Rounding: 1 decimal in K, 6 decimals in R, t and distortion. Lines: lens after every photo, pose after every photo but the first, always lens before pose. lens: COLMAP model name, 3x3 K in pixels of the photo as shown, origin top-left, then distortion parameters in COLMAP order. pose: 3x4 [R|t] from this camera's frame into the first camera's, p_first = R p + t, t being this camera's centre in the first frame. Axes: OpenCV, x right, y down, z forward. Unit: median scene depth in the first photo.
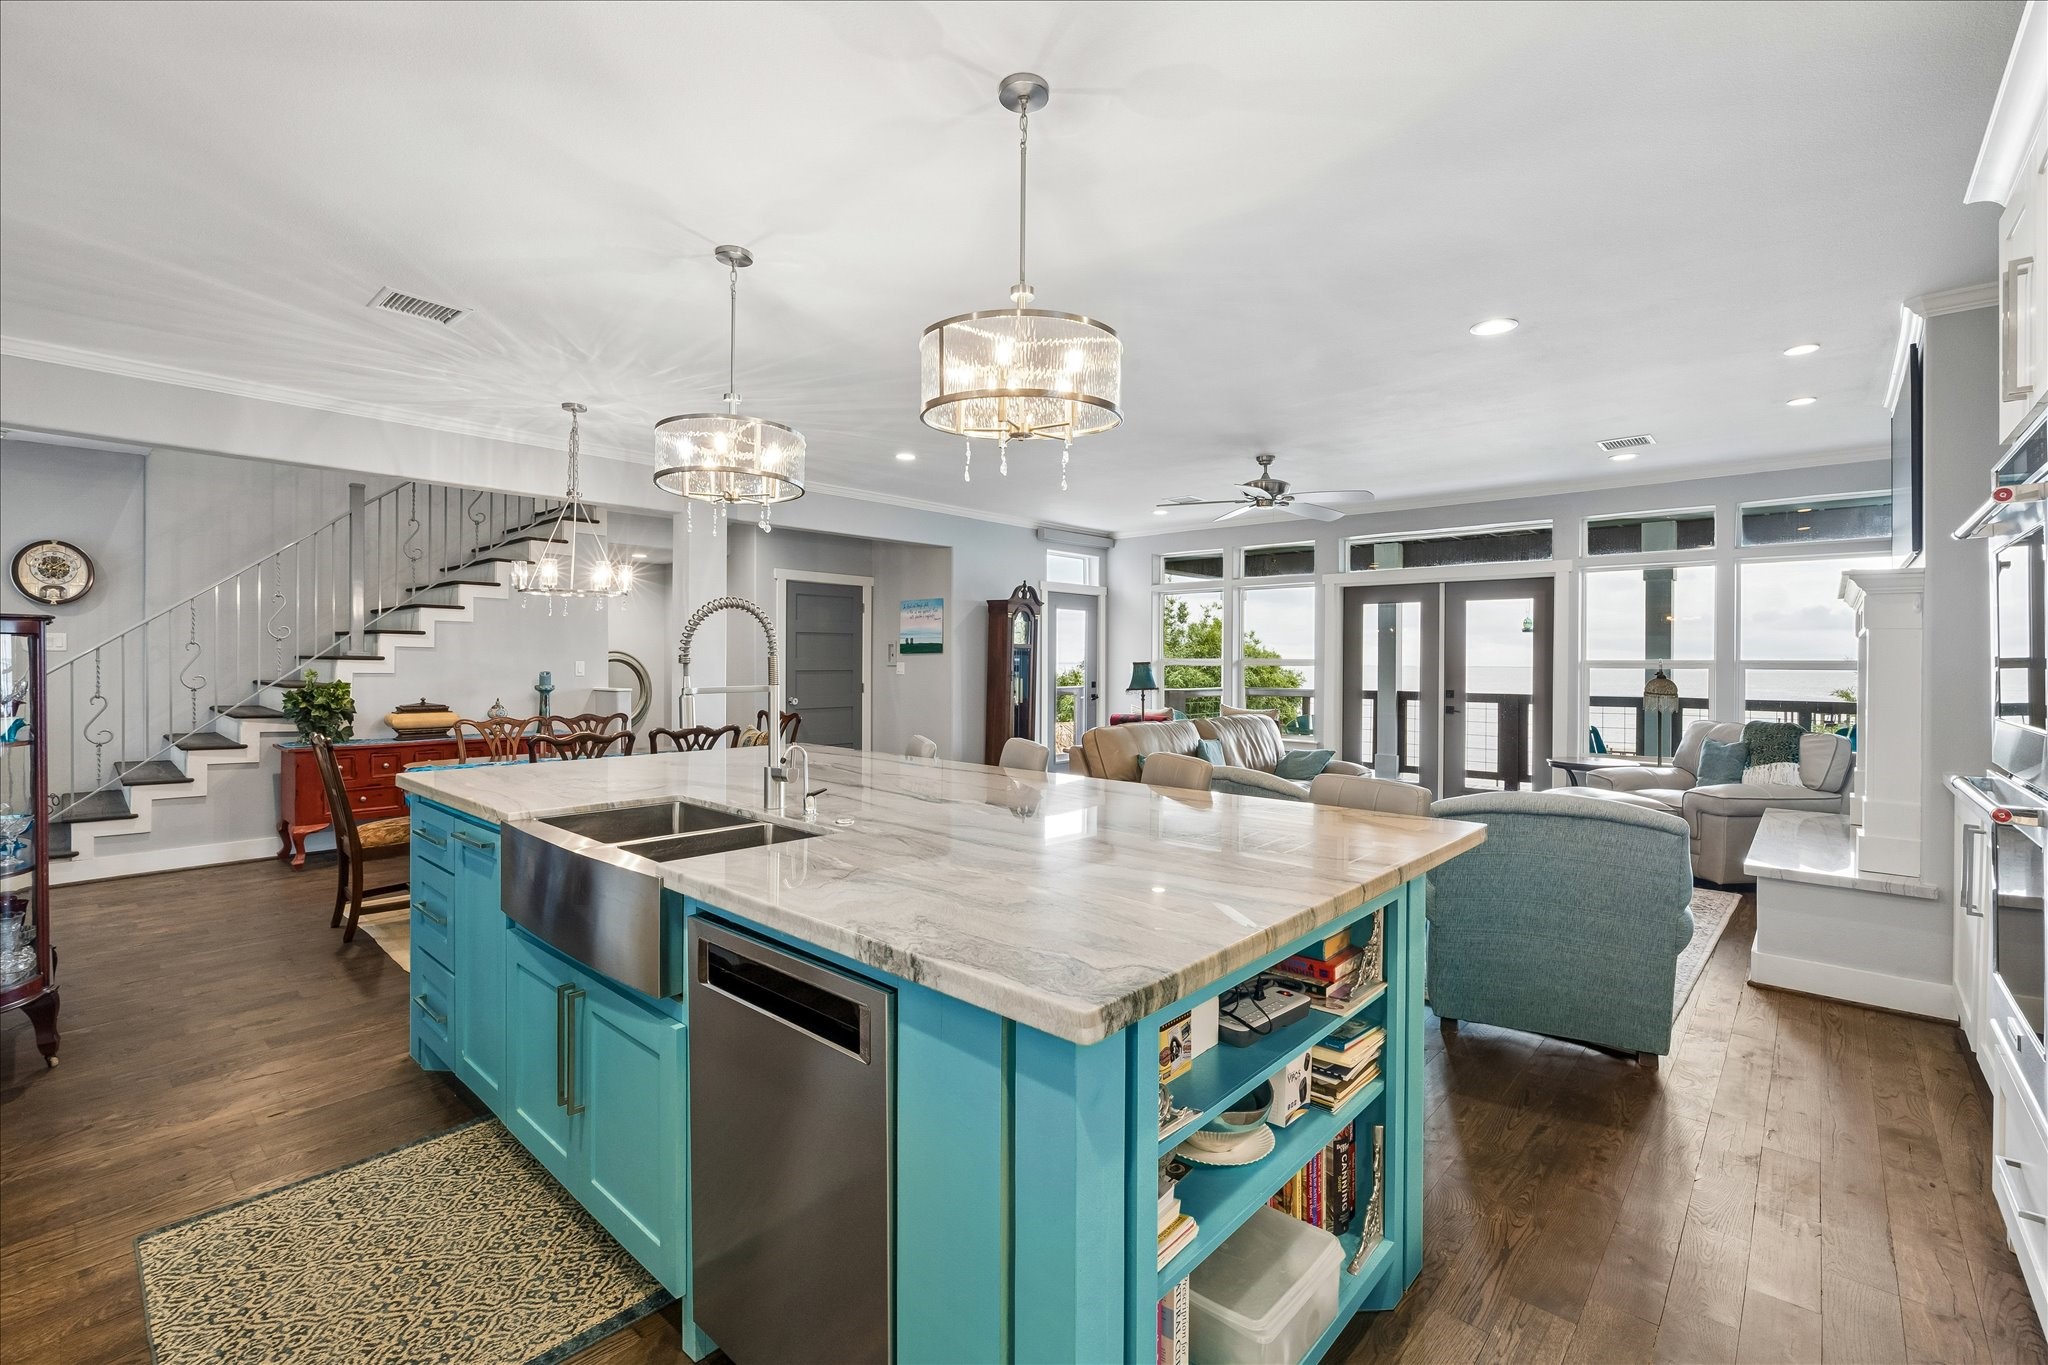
lens RADIAL K [[901.0, 0, 1024.0], [0, 901.0, 682.5], [0, 0, 1]] dist [-0.013585, -0.000097]
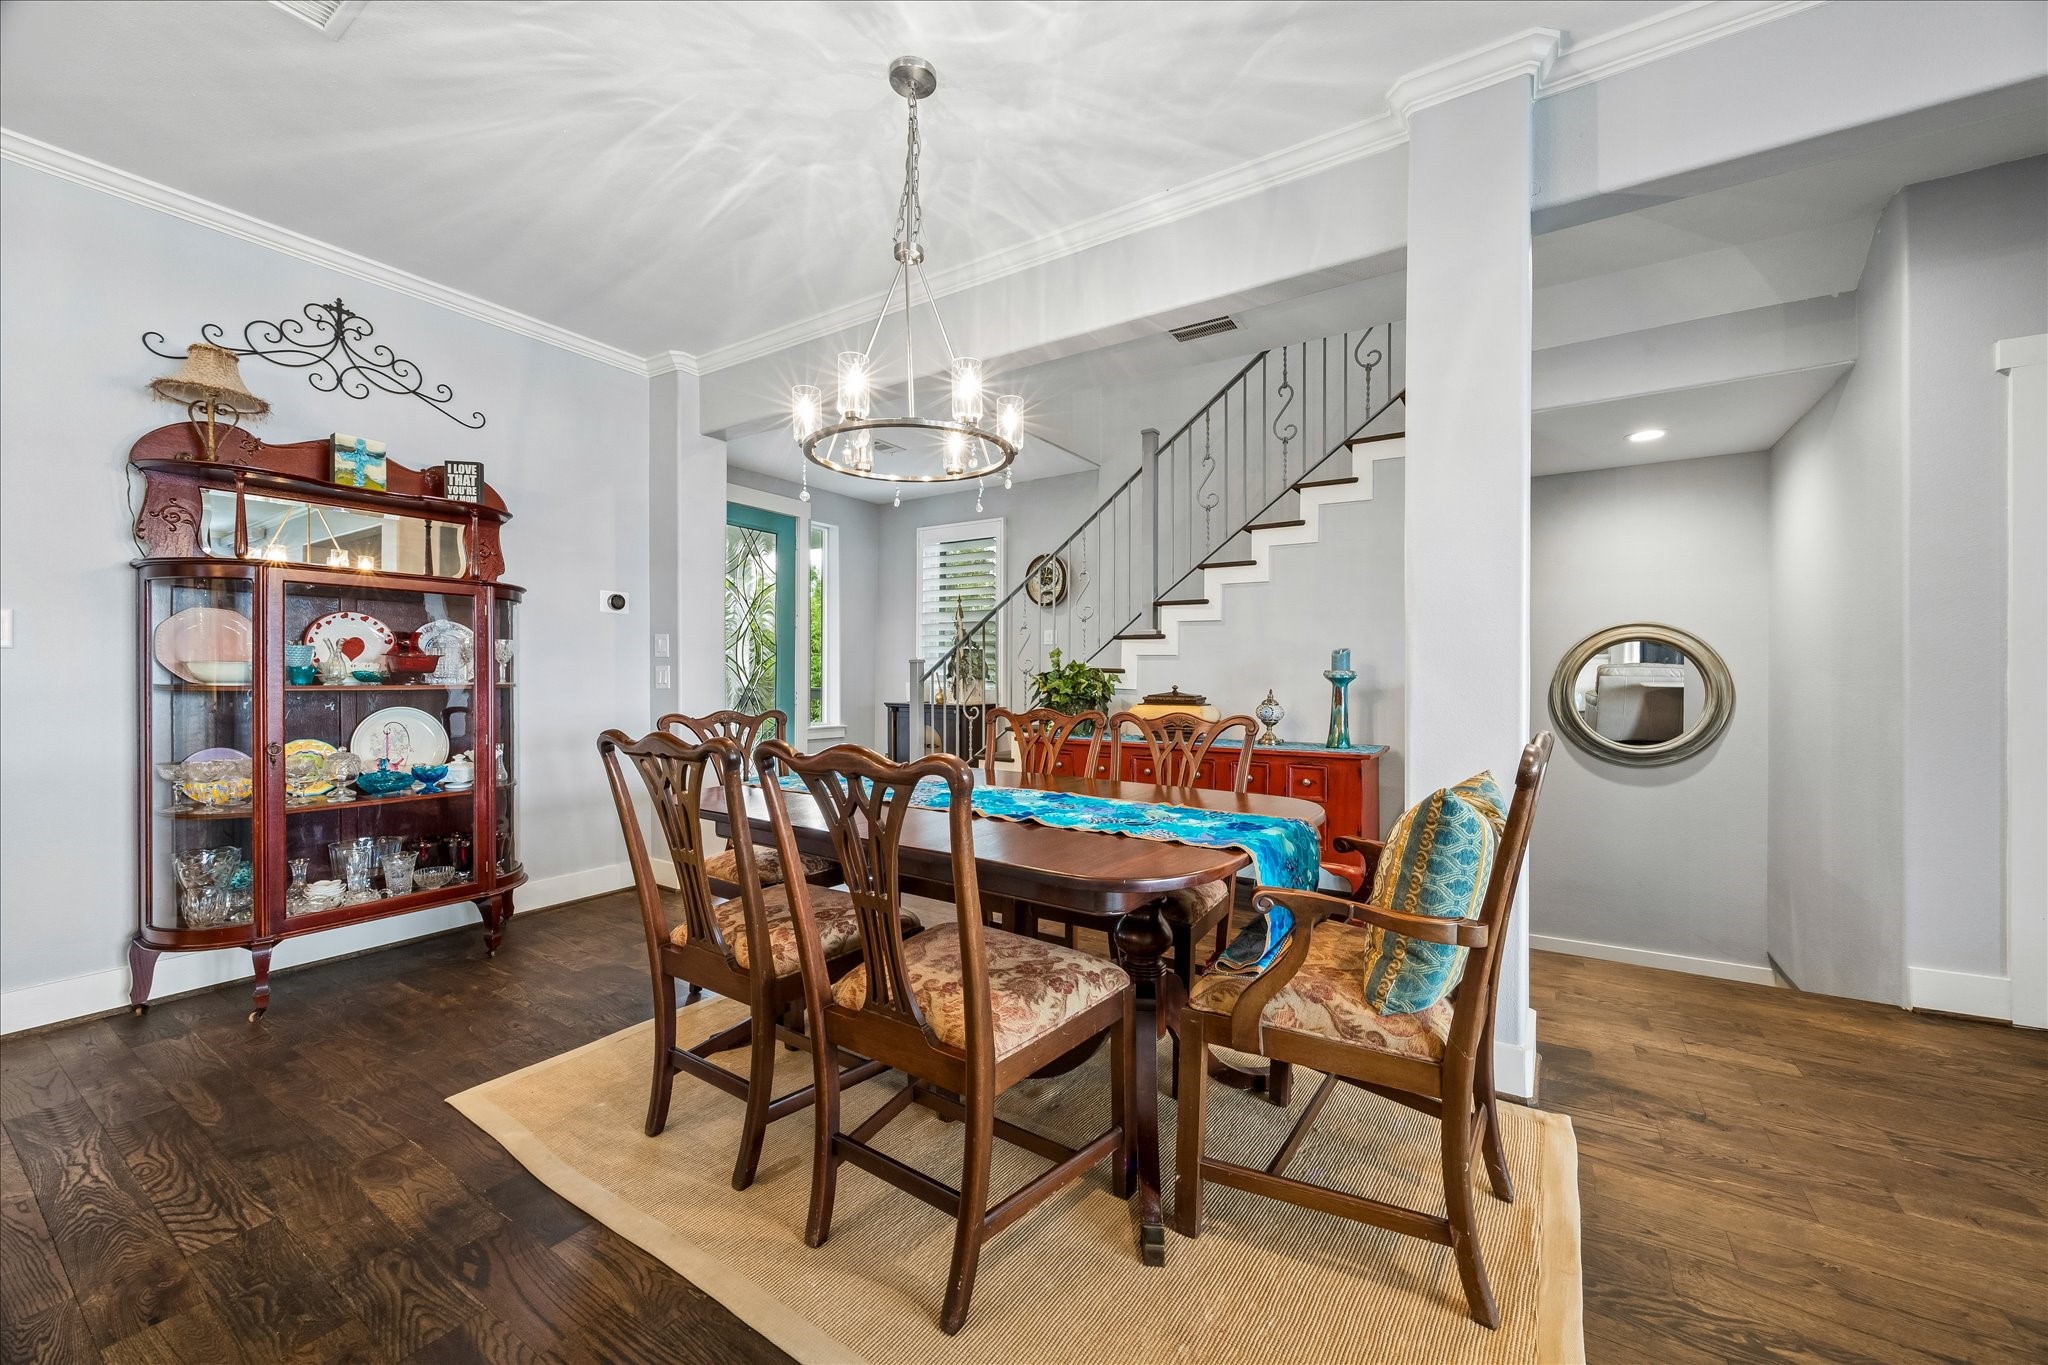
lens RADIAL K [[750.0, 0, 1069.6], [0, 750.0, 678.3], [0, 0, 1]] dist [0.001578, 0.000564]
pose [[0.171611, -0.000868, -0.985164, -0.067897], [-0.017502, 0.999839, -0.003930, 0.015018], [0.985009, 0.017917, 0.171568, 0.811606]]
